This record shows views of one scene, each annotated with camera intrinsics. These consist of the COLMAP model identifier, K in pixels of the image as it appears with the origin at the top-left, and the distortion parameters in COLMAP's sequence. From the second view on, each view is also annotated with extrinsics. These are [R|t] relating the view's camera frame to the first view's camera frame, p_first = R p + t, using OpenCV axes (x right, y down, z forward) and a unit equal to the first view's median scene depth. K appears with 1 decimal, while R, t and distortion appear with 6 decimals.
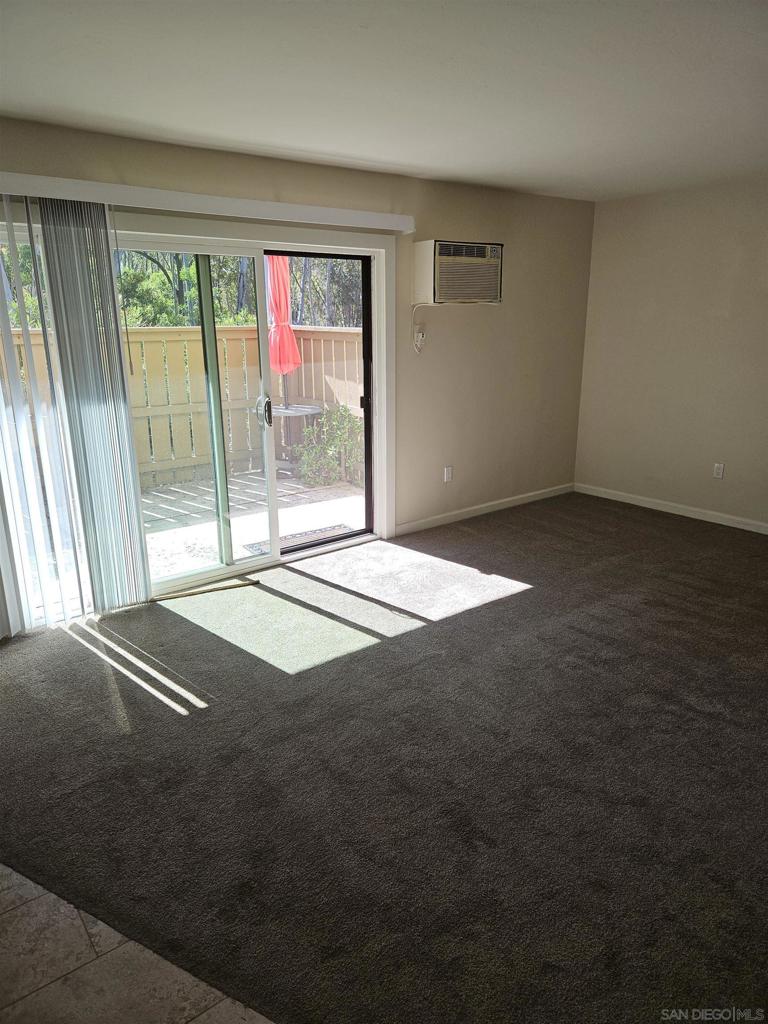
lens RADIAL K [[683.8, 0, 384.0], [0, 683.8, 512.0], [0, 0, 1]] dist [0.072214, -0.060019]
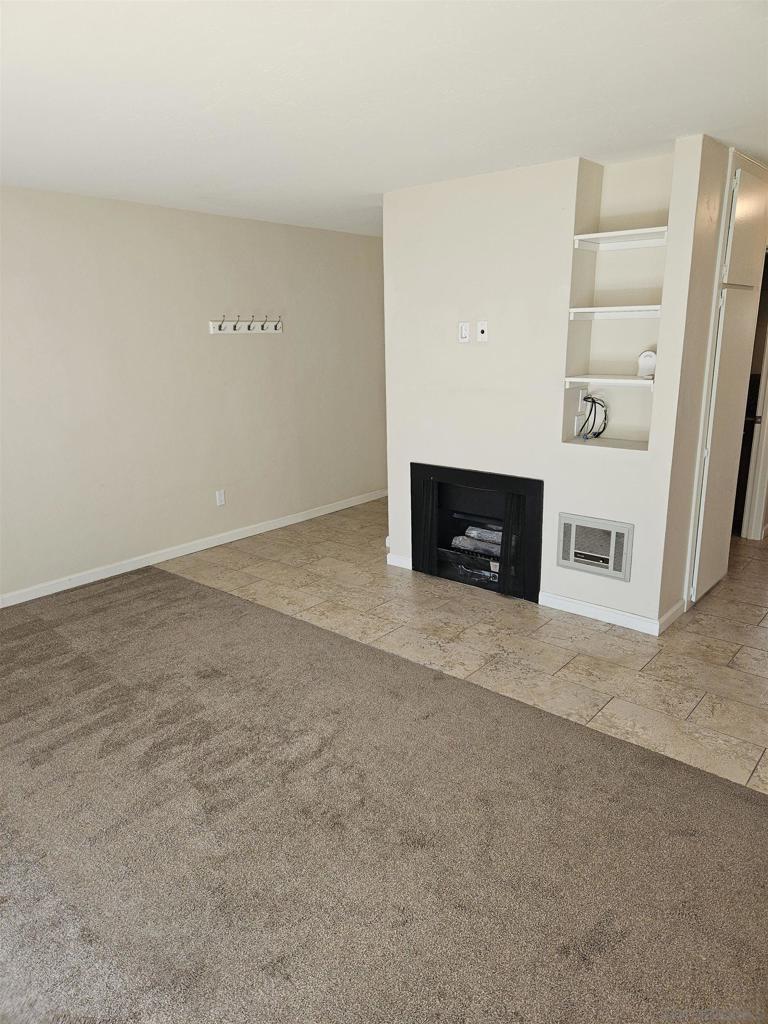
lens RADIAL K [[683.8, 0, 384.0], [0, 683.8, 512.0], [0, 0, 1]] dist [0.072214, -0.060019]
pose [[-0.213454, -0.241804, 0.946556, -0.337498], [0.284531, 0.911497, 0.297011, -0.235700], [-0.934601, 0.332723, -0.125762, 0.773688]]
